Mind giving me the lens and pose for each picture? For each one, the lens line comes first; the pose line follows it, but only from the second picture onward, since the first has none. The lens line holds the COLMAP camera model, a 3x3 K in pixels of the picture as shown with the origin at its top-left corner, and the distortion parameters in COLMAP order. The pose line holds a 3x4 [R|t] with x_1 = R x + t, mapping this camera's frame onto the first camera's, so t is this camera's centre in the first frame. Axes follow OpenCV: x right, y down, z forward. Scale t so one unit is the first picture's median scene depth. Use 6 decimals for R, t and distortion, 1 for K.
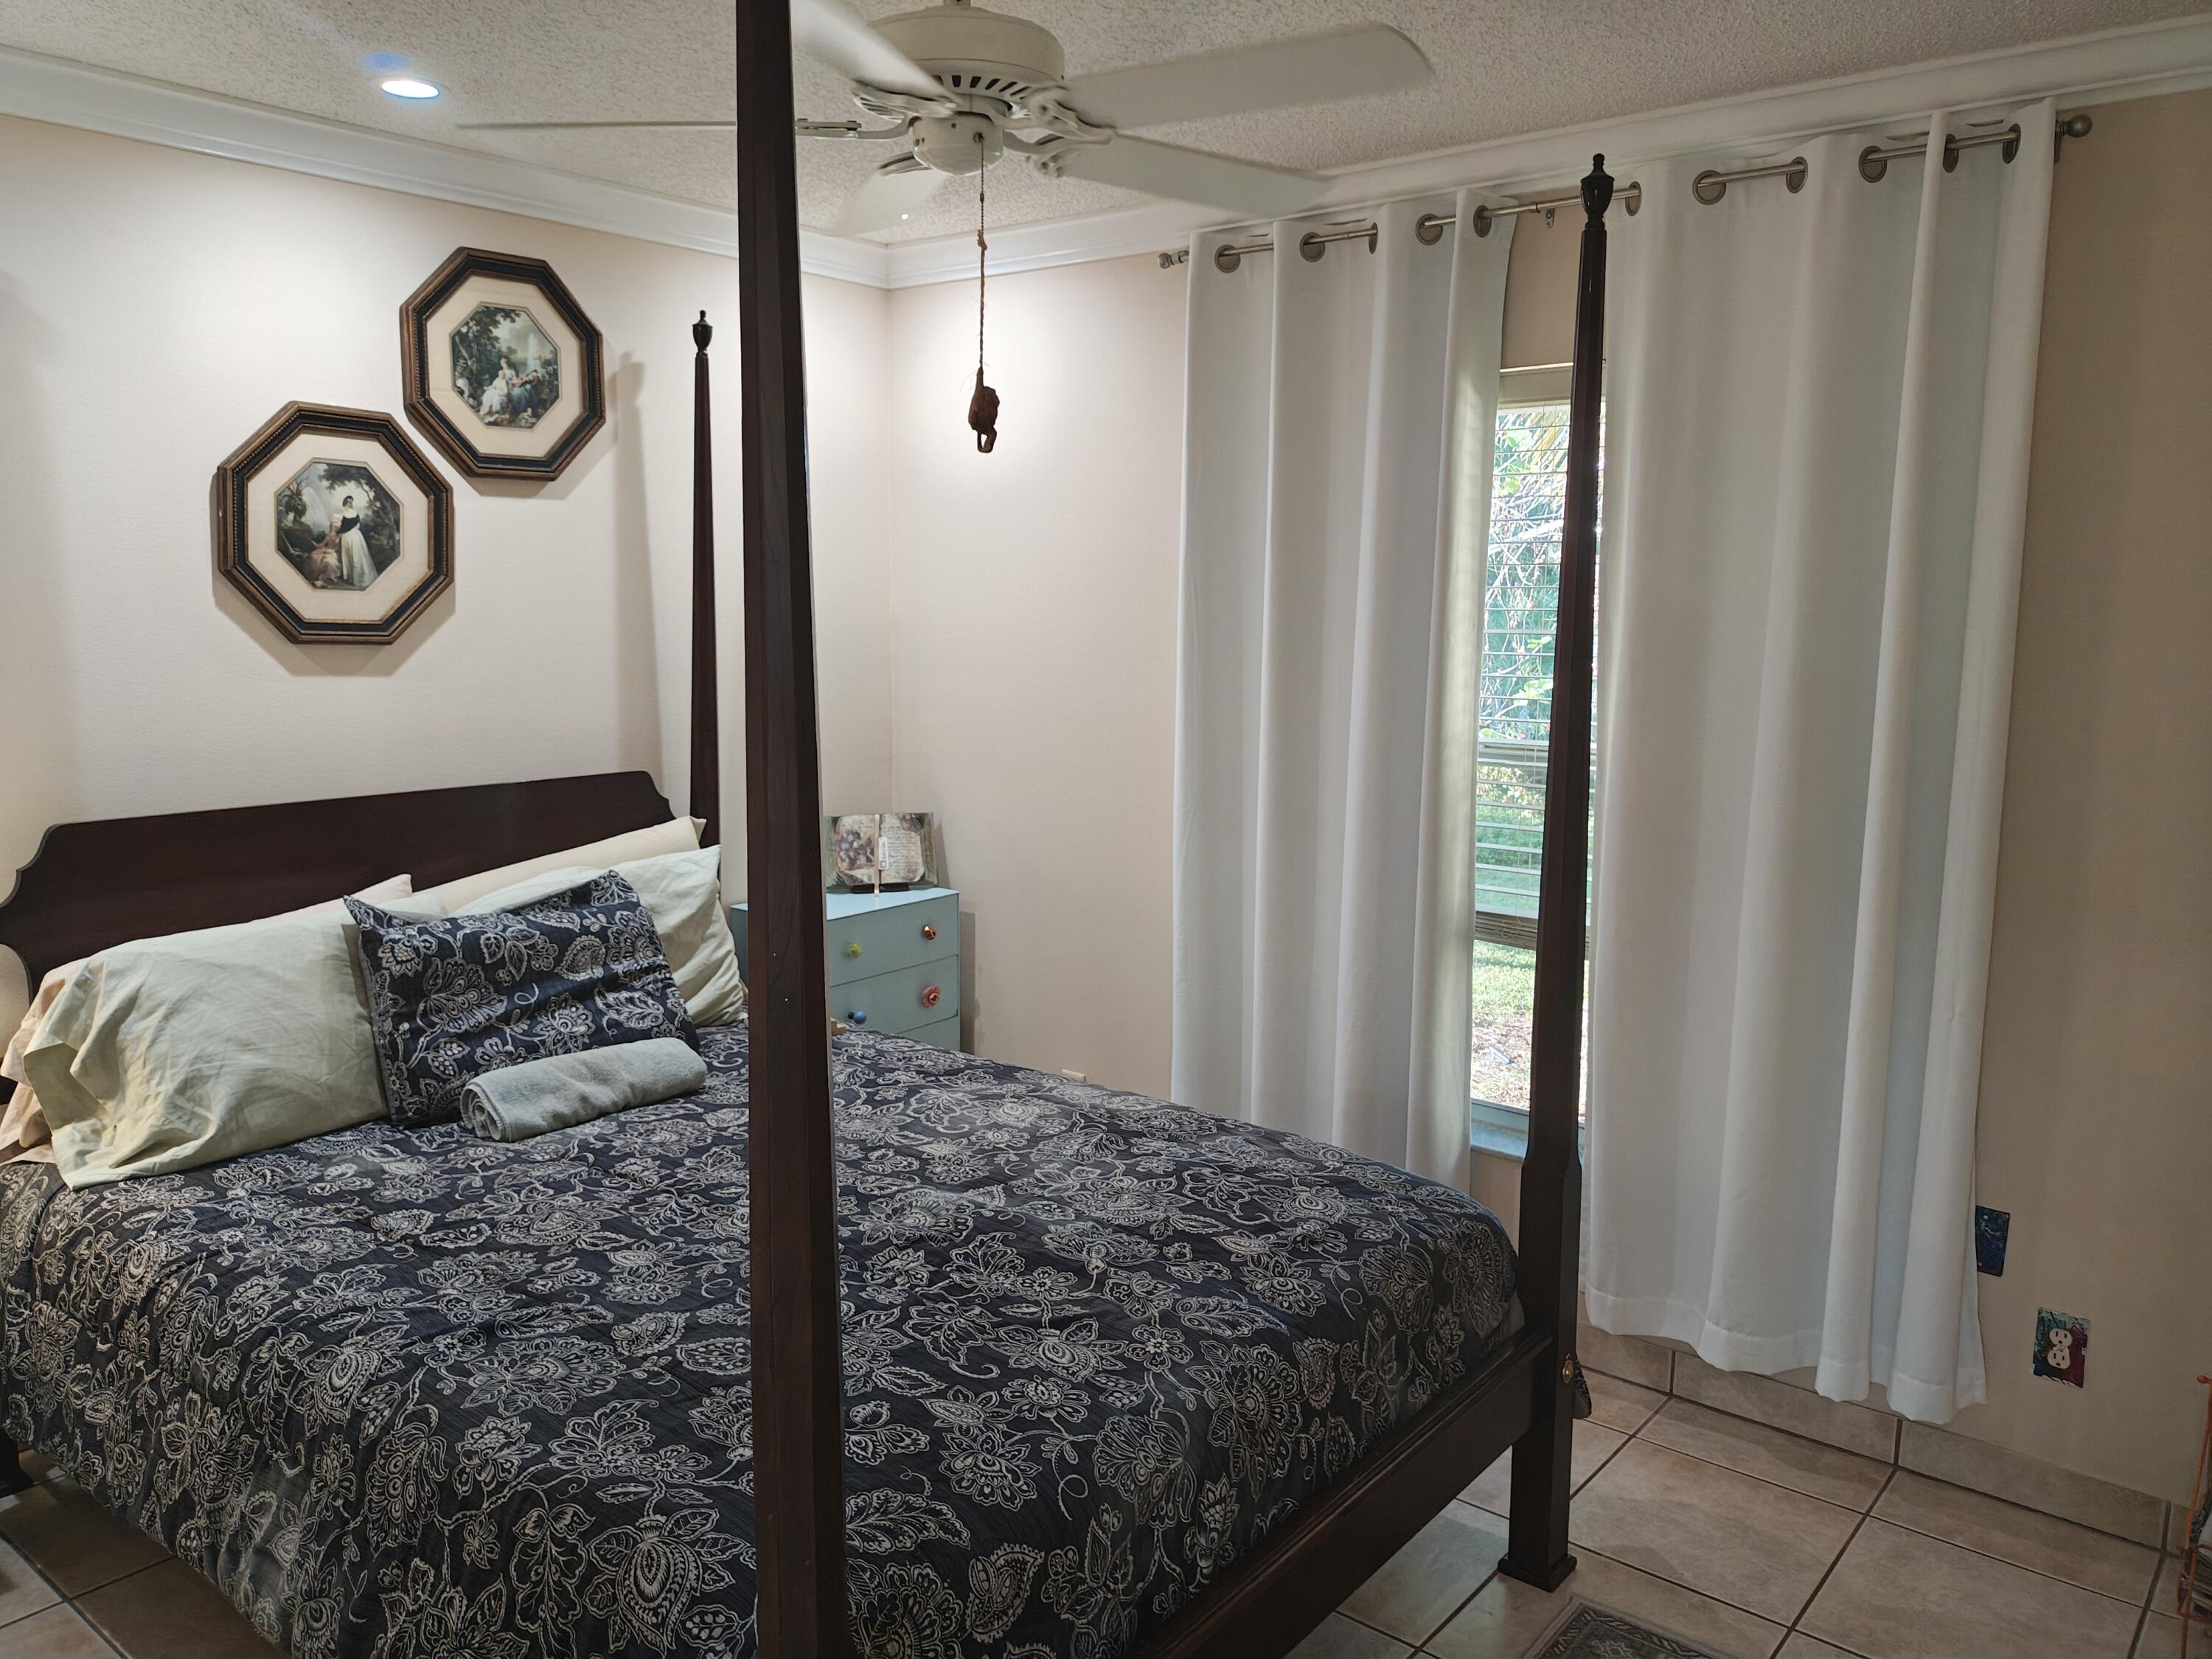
lens RADIAL K [[1617.0, 0, 1110.7], [0, 1617.0, 807.2], [0, 0, 1]] dist [0.053531, -0.067510]
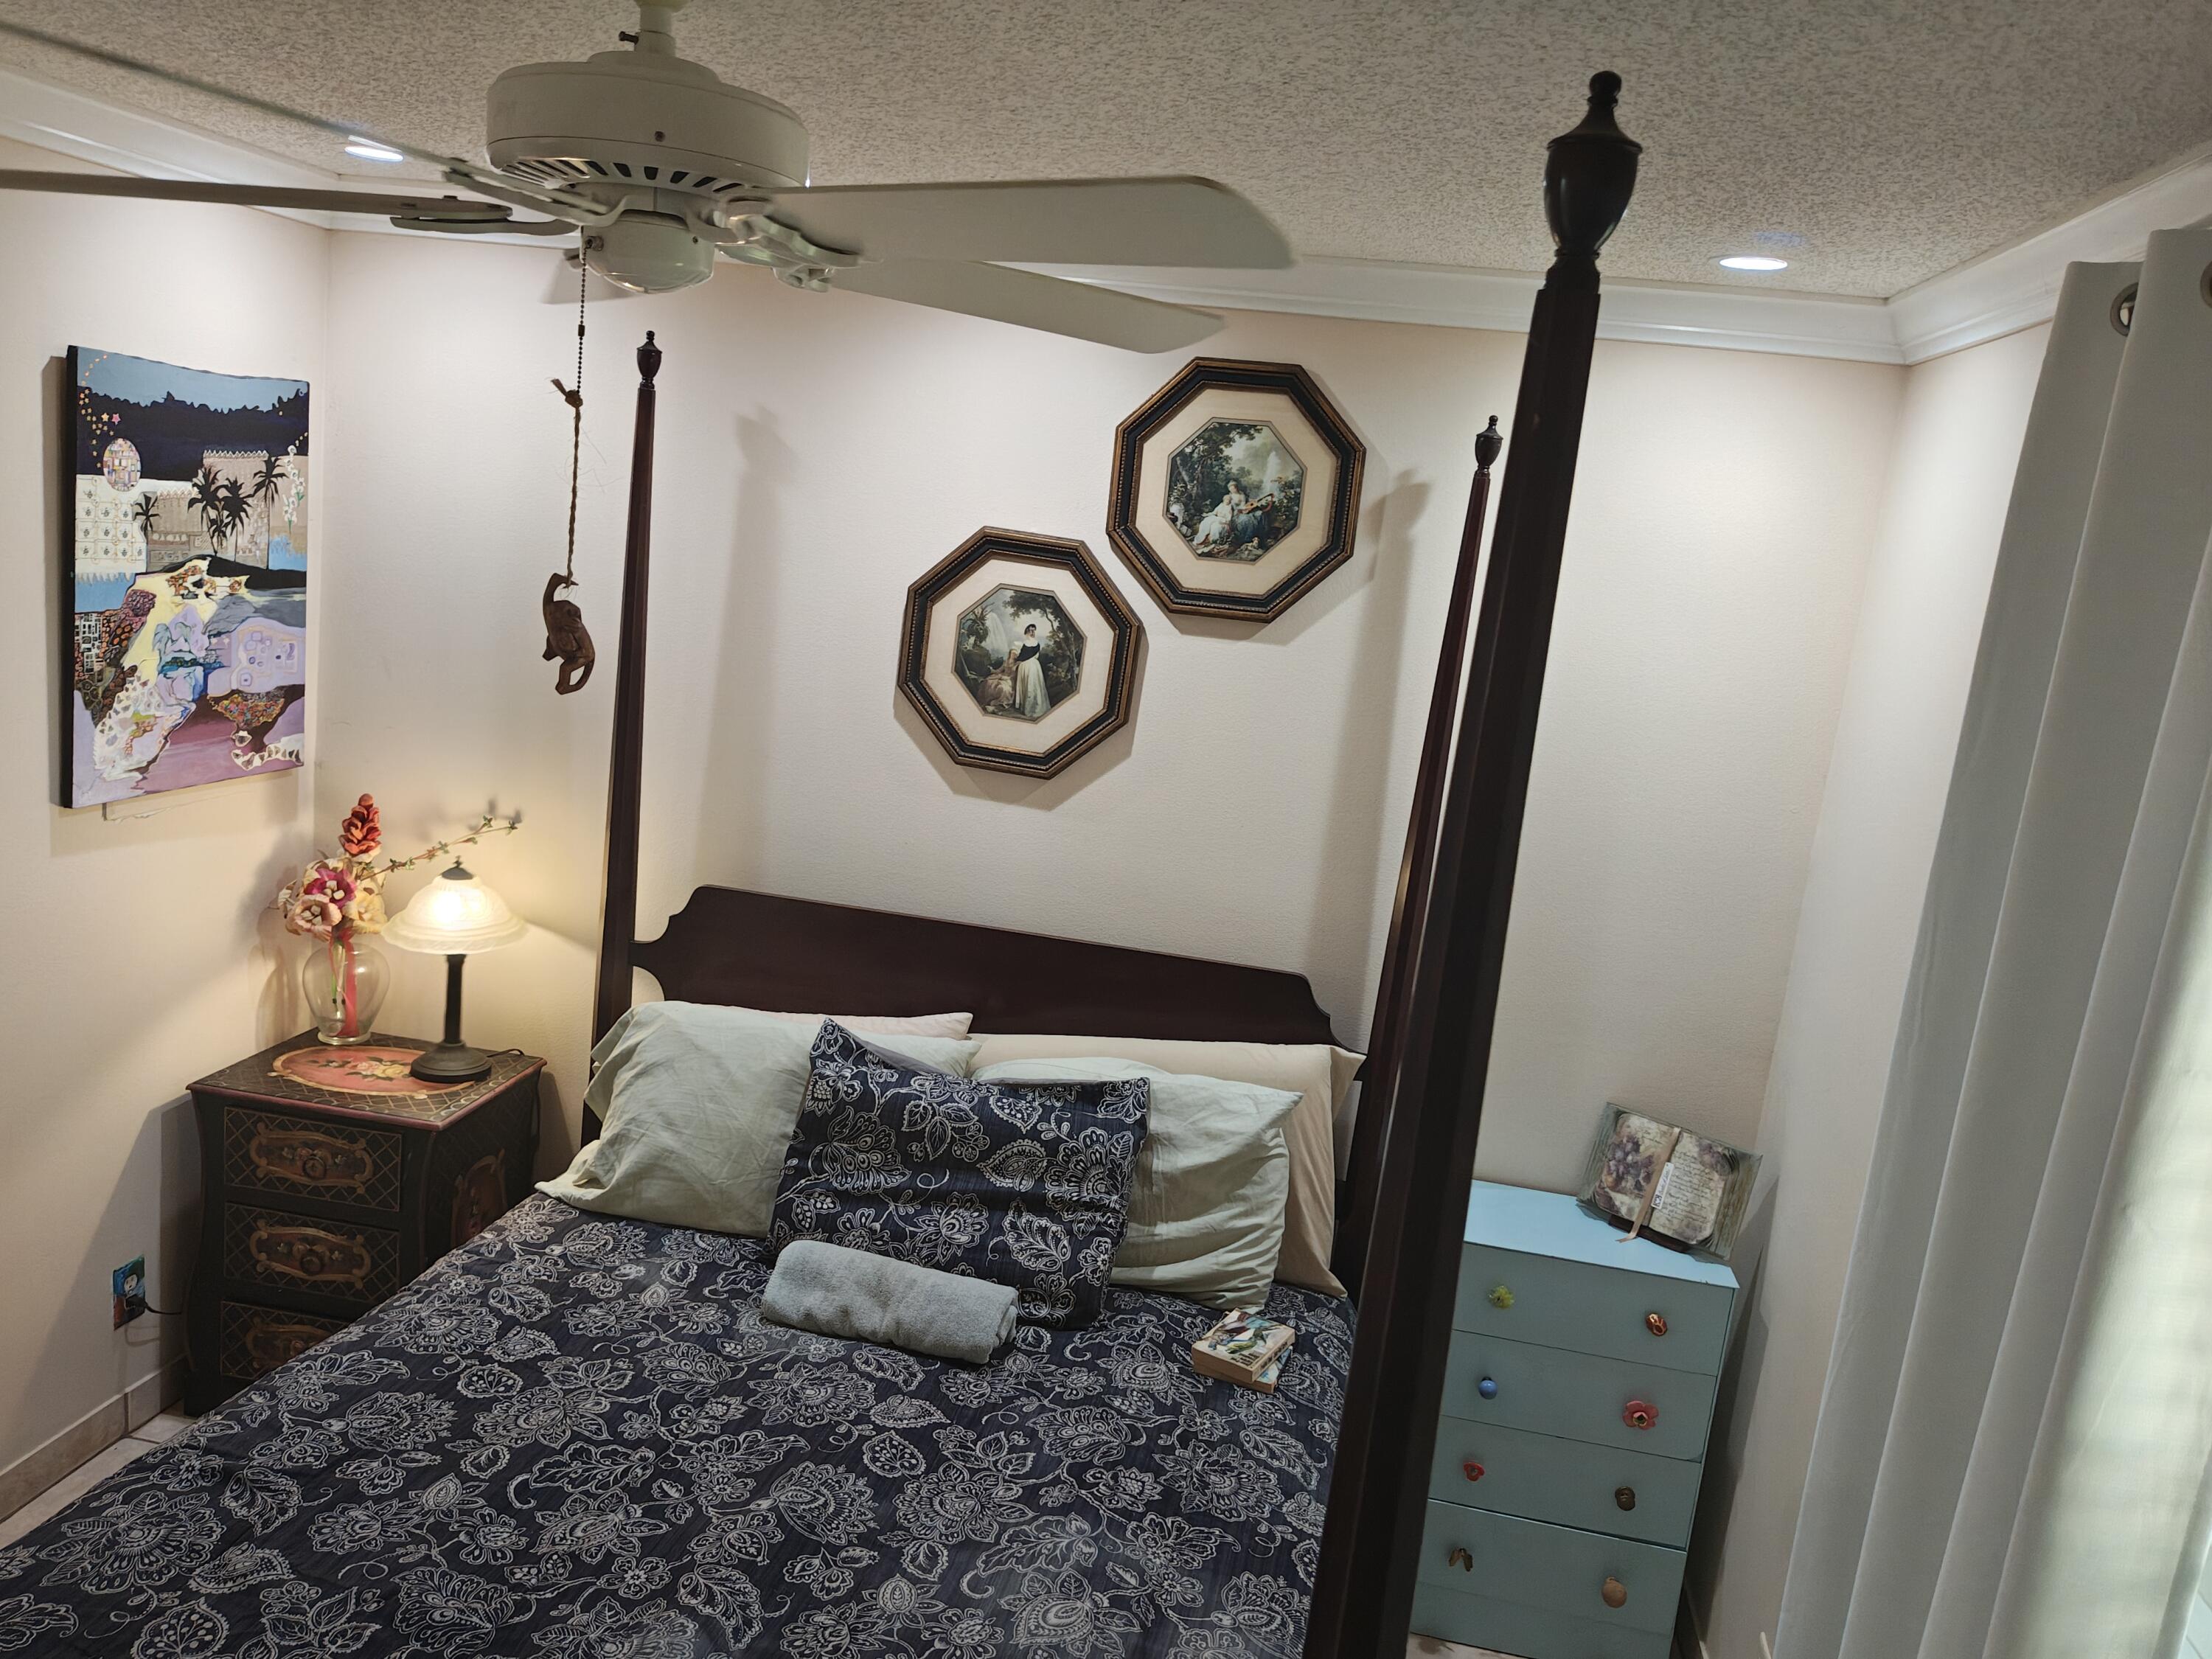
lens RADIAL K [[1656.3, 0, 1107.8], [0, 1656.3, 858.6], [0, 0, 1]] dist [0.089479, -0.154886]
pose [[0.477944, 0.215531, -0.851537, 0.418775], [-0.221050, 0.967743, 0.120874, -0.181848], [0.850121, 0.130461, 0.510170, 0.542725]]
